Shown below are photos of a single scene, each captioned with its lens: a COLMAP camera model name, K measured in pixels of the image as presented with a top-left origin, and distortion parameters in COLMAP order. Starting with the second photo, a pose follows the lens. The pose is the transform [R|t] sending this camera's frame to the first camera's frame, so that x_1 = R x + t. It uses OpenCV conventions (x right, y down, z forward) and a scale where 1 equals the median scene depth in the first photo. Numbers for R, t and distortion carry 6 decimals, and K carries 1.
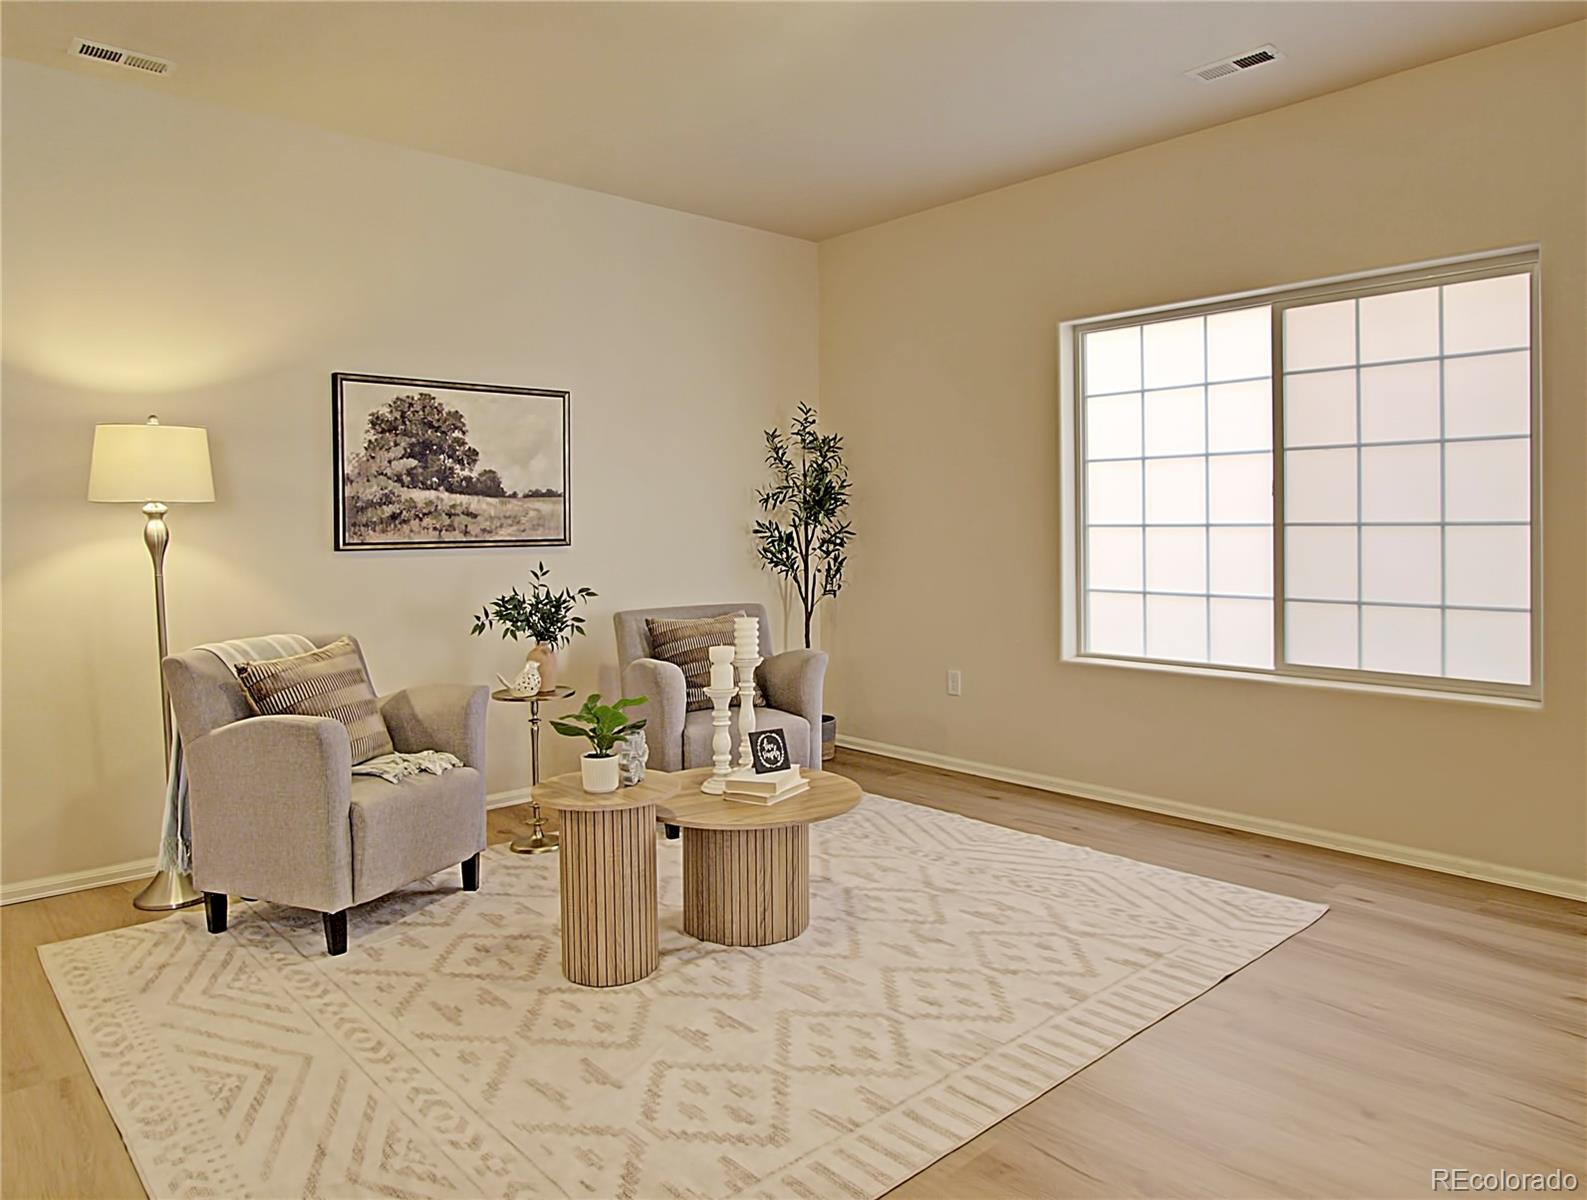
lens RADIAL K [[1060.3, 0, 787.4], [0, 1060.3, 541.2], [0, 0, 1]] dist [-0.023660, 0.000215]
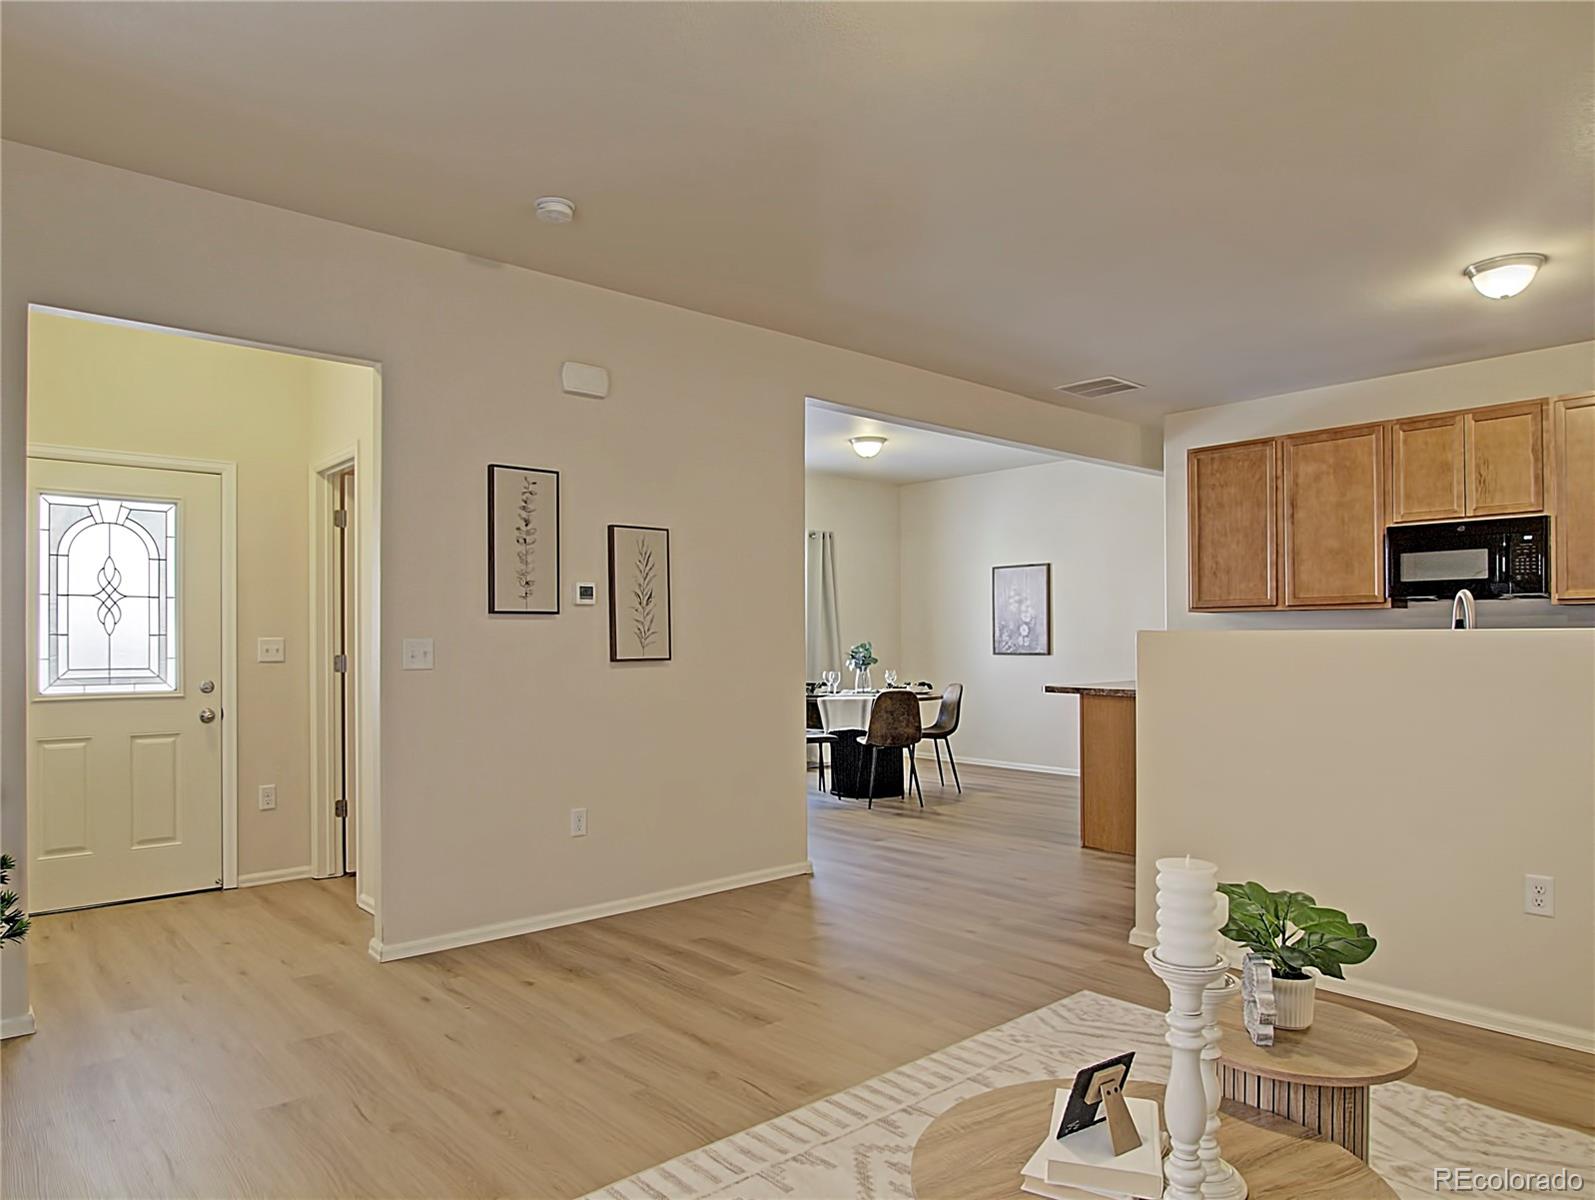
lens RADIAL K [[1014.8, 0, 801.5], [0, 1014.8, 632.7], [0, 0, 1]] dist [-0.028366, -0.000082]
pose [[-0.999882, 0.013600, 0.007125, 0.088651], [0.013677, 0.999848, 0.010857, -0.020082], [-0.006977, 0.010953, -0.999916, 1.127697]]
